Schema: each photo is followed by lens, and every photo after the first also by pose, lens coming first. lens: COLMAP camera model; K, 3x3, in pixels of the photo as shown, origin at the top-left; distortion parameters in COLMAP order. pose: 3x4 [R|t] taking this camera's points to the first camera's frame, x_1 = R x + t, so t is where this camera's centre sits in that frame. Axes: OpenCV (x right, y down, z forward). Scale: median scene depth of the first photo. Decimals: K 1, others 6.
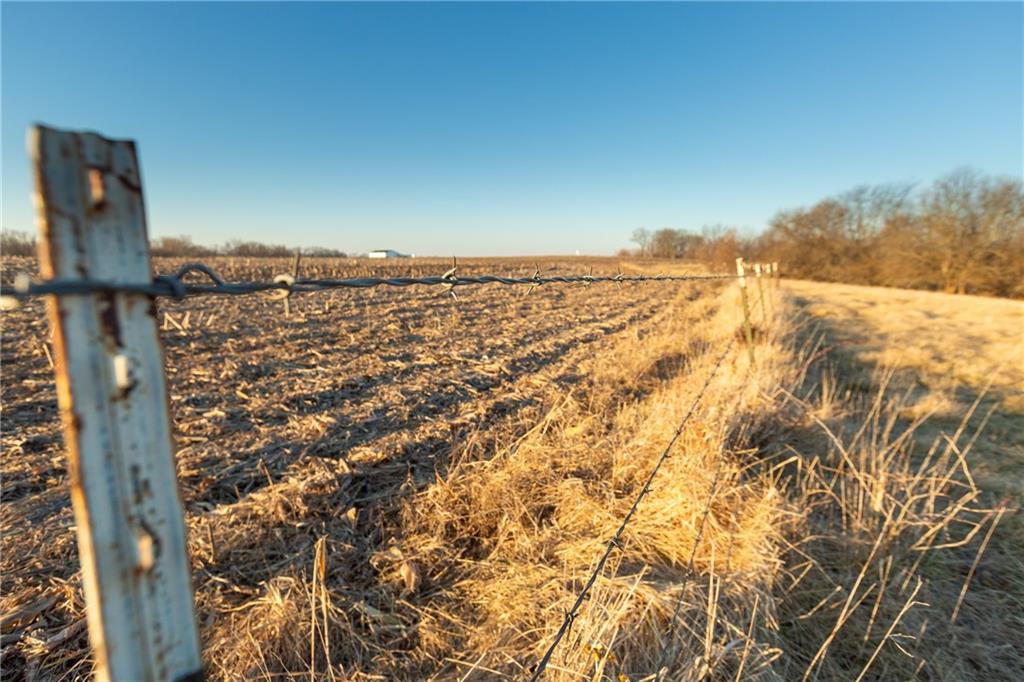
lens RADIAL K [[591.3, 0, 514.3], [0, 591.3, 340.0], [0, 0, 1]] dist [0.005750, 0.000720]
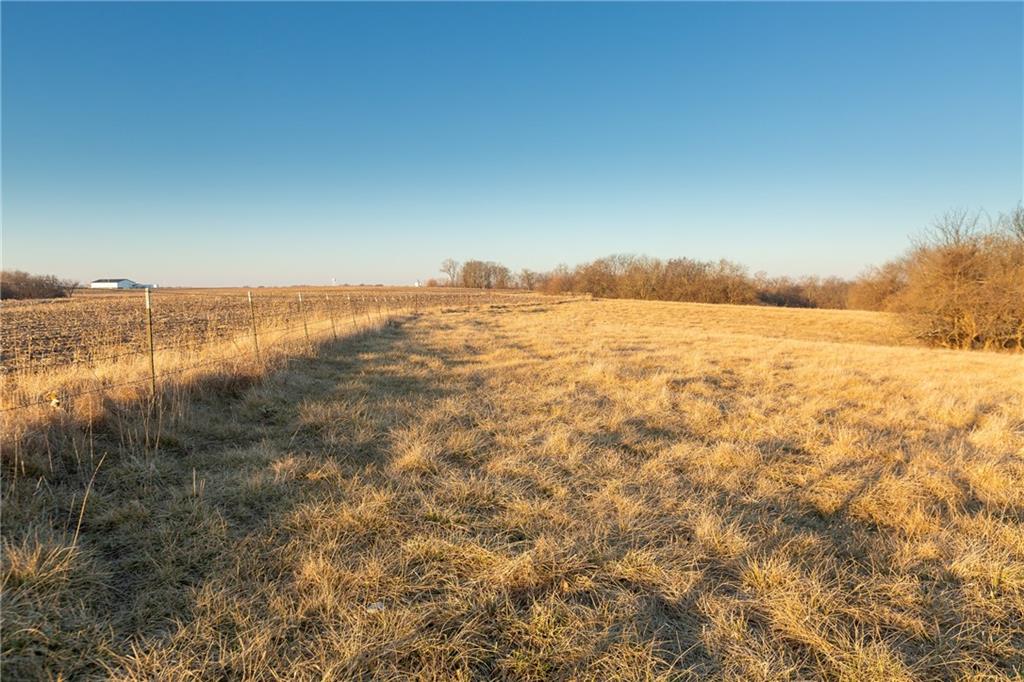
lens RADIAL K [[765.3, 0, 511.4], [0, 765.3, 341.8], [0, 0, 1]] dist [-0.001729, -0.000954]
pose [[0.942042, -0.029544, 0.334192, -0.137508], [0.051577, 0.997027, -0.057247, 0.037378], [-0.331507, 0.071166, 0.940765, -0.290349]]
